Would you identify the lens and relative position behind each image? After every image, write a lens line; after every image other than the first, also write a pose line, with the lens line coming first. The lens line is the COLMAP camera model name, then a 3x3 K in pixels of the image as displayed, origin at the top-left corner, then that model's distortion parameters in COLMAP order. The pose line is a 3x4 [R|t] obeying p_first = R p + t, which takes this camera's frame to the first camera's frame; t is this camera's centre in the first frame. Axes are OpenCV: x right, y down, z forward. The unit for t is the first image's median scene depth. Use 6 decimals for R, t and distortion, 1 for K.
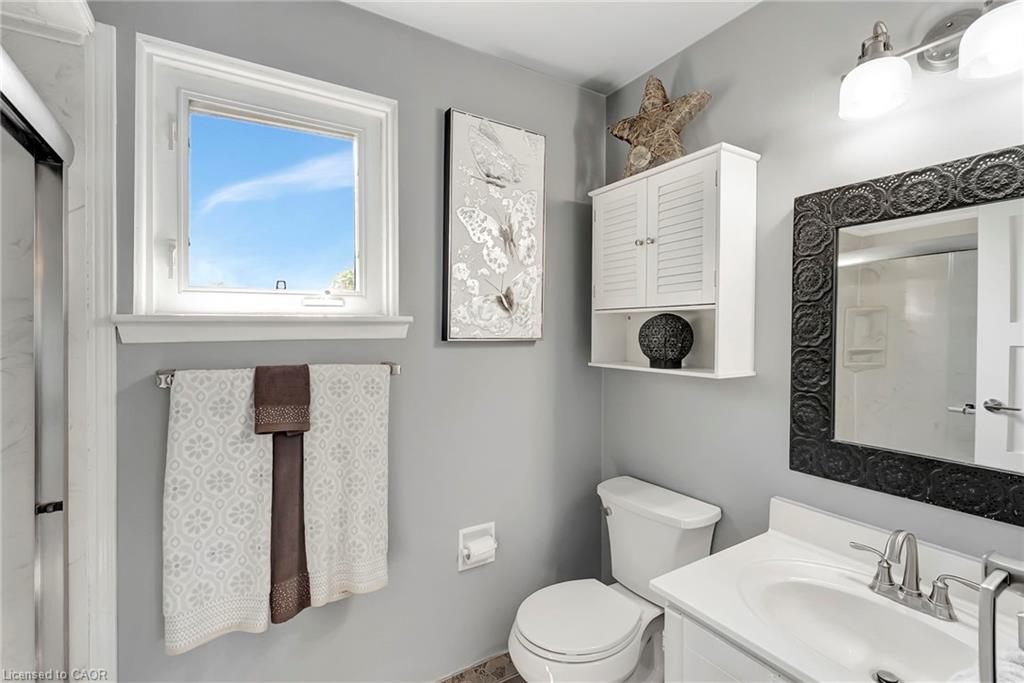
lens RADIAL K [[468.6, 0, 512.6], [0, 468.6, 335.7], [0, 0, 1]] dist [-0.004946, -0.000354]
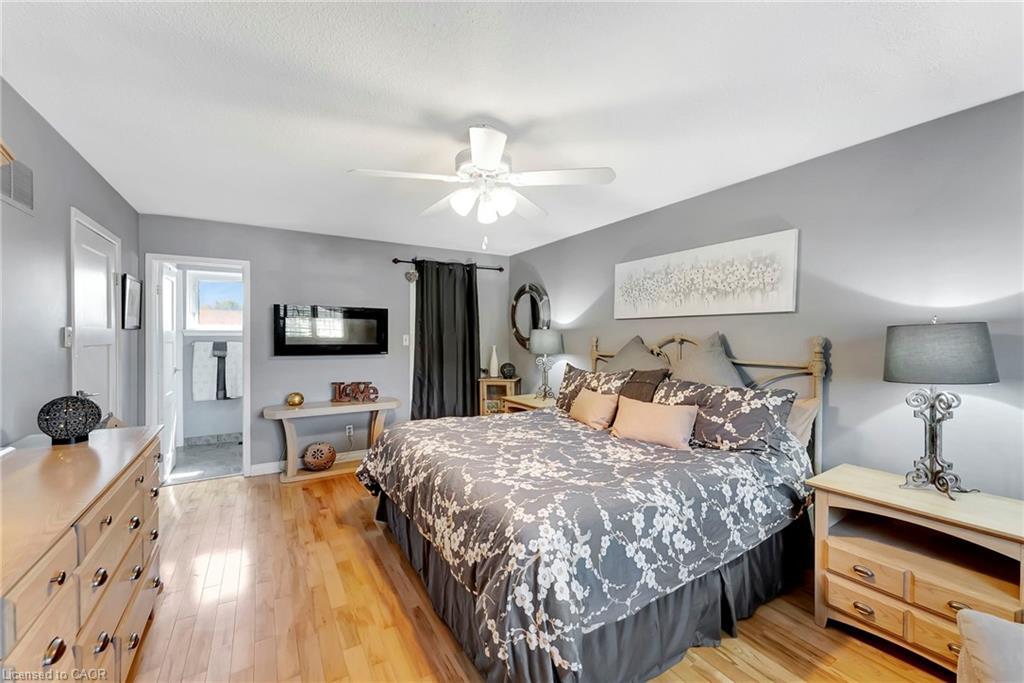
lens RADIAL K [[418.9, 0, 511.0], [0, 418.9, 341.2], [0, 0, 1]] dist [0.000391, 0.000028]
pose [[0.999683, -0.001318, -0.025158, 2.343622], [0.001232, 0.999993, -0.003439, 0.077036], [0.025162, 0.003407, 0.999678, -2.863468]]
